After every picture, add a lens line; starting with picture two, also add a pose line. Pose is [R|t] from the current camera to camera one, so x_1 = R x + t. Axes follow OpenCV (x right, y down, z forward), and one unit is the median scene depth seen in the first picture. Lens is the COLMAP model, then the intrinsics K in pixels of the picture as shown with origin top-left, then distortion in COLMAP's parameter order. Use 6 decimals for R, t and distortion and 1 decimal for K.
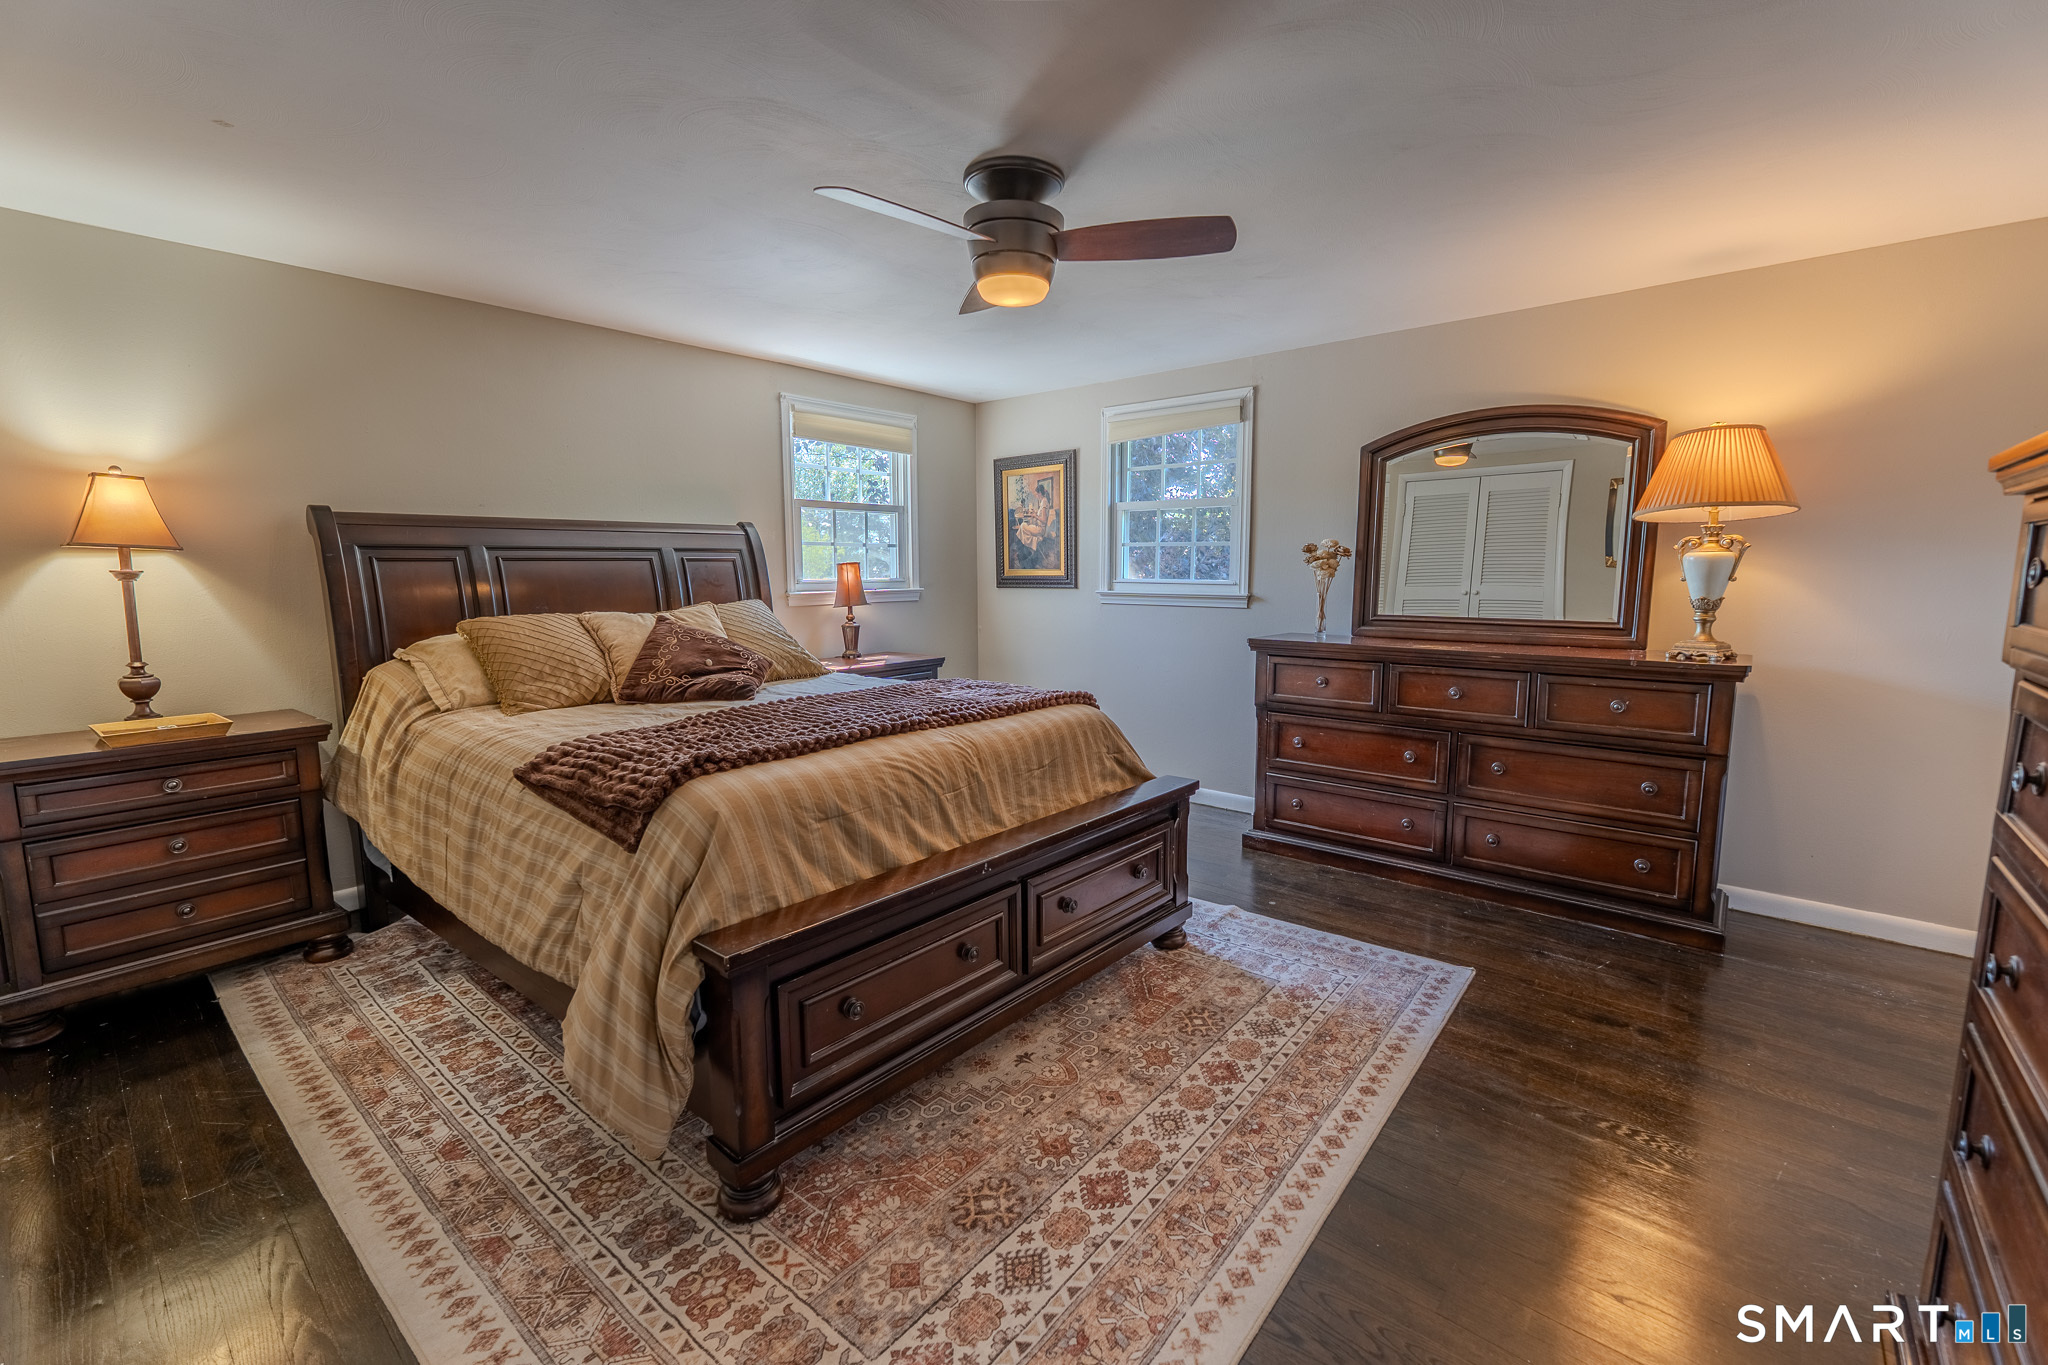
lens RADIAL K [[863.9, 0, 1035.2], [0, 863.9, 680.1], [0, 0, 1]] dist [0.006703, -0.000180]
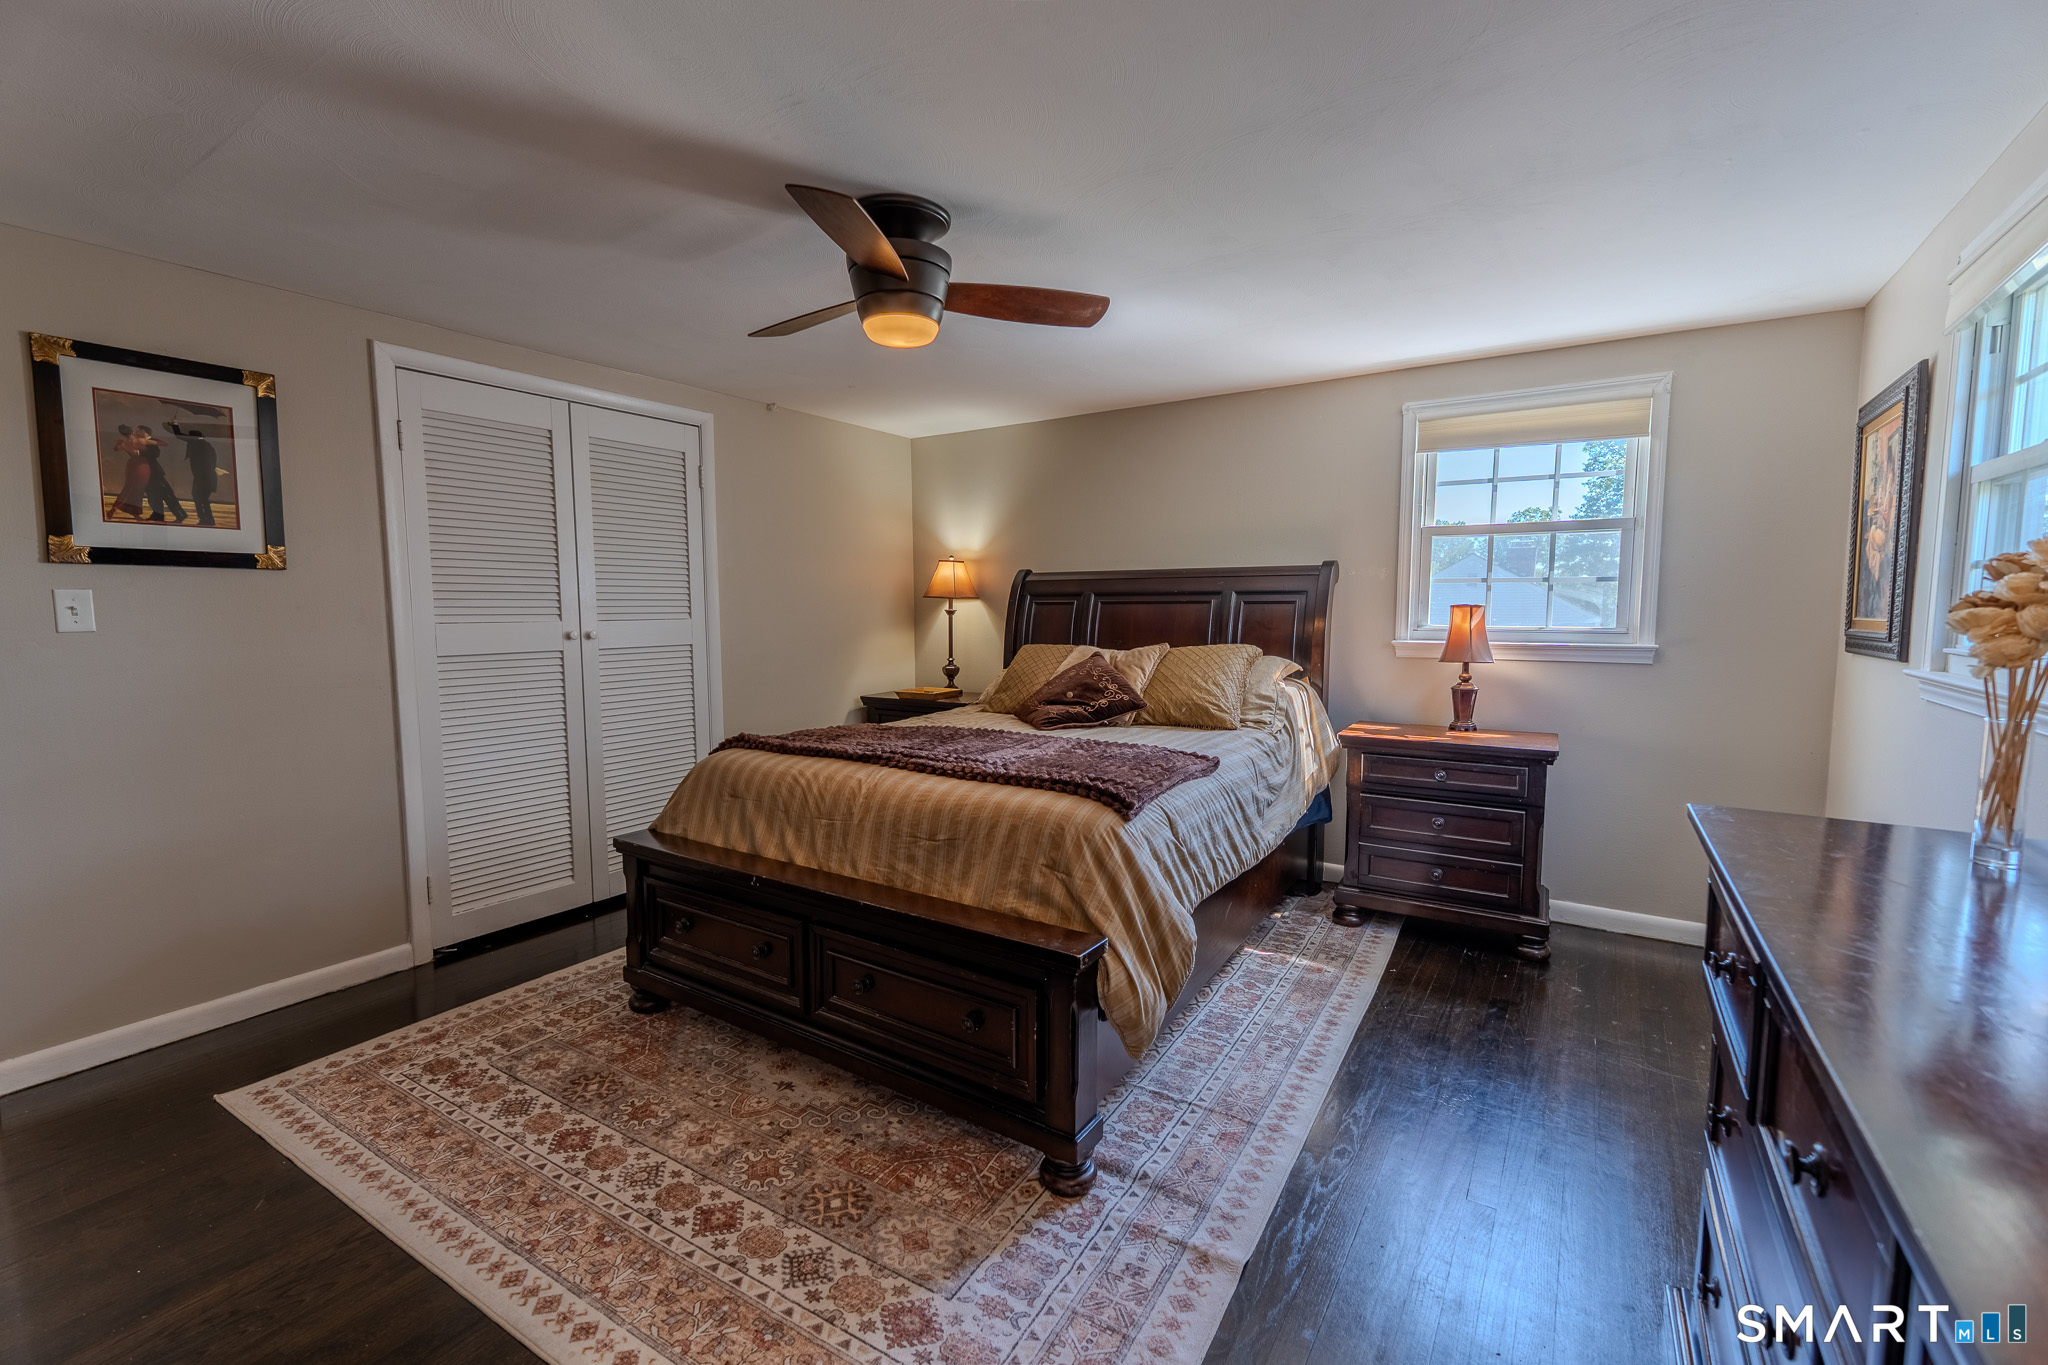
lens RADIAL K [[863.9, 0, 1030.2], [0, 863.9, 678.7], [0, 0, 1]] dist [0.006703, -0.000180]
pose [[0.127084, 0.091137, -0.987696, 1.007789], [-0.128182, 0.988929, 0.074758, -0.163913], [0.983575, 0.117104, 0.137359, 1.085616]]
